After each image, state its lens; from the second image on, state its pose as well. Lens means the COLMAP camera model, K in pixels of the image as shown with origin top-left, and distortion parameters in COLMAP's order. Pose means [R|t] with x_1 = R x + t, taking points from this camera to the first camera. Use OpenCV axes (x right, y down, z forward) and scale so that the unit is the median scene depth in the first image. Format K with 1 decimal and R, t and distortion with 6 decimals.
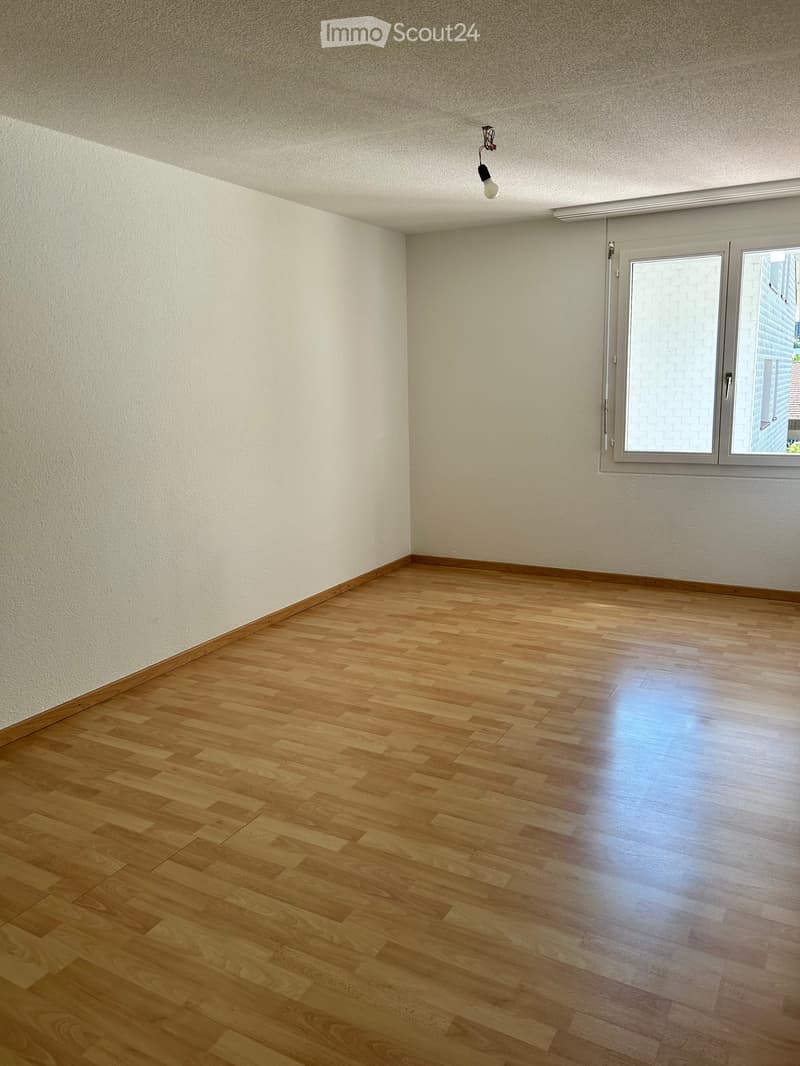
lens RADIAL K [[810.4, 0, 398.6], [0, 810.4, 539.9], [0, 0, 1]] dist [0.054040, -0.053985]
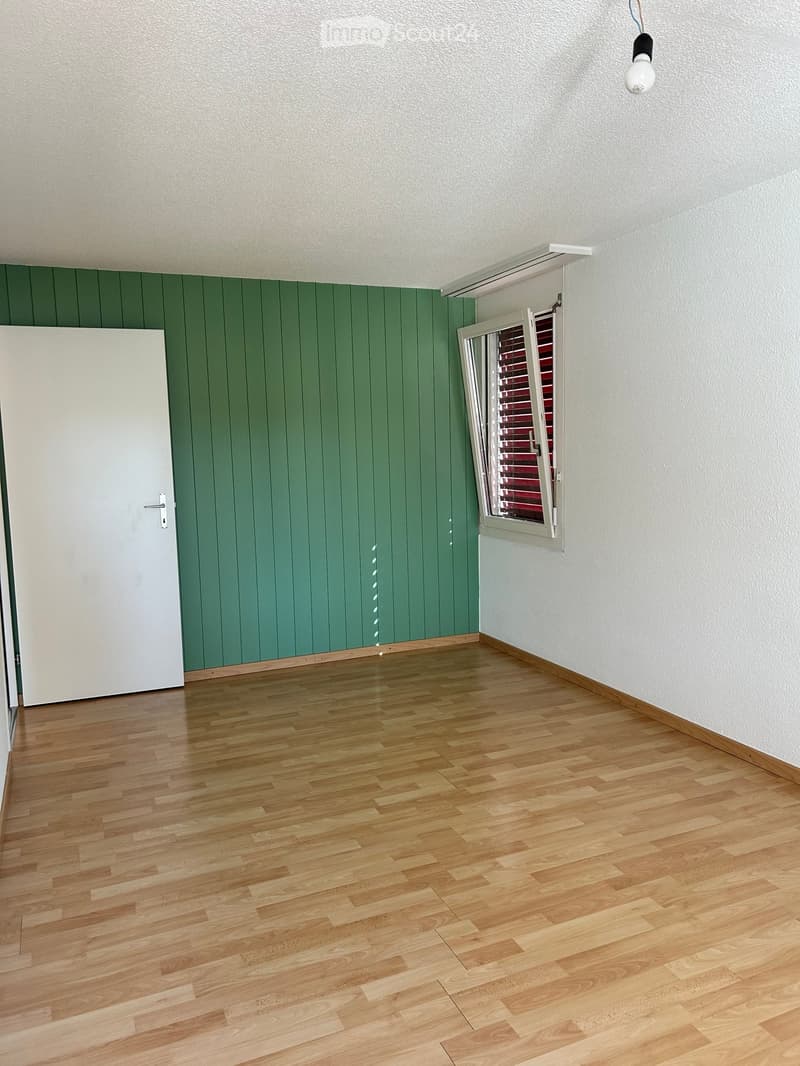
lens RADIAL K [[810.4, 0, 398.6], [0, 810.4, 539.9], [0, 0, 1]] dist [0.054040, -0.053985]
pose [[-0.618937, 0.133175, -0.774068, 0.715275], [-0.116638, 0.959010, 0.258256, -0.301447], [0.776732, 0.250130, -0.578033, 1.397976]]
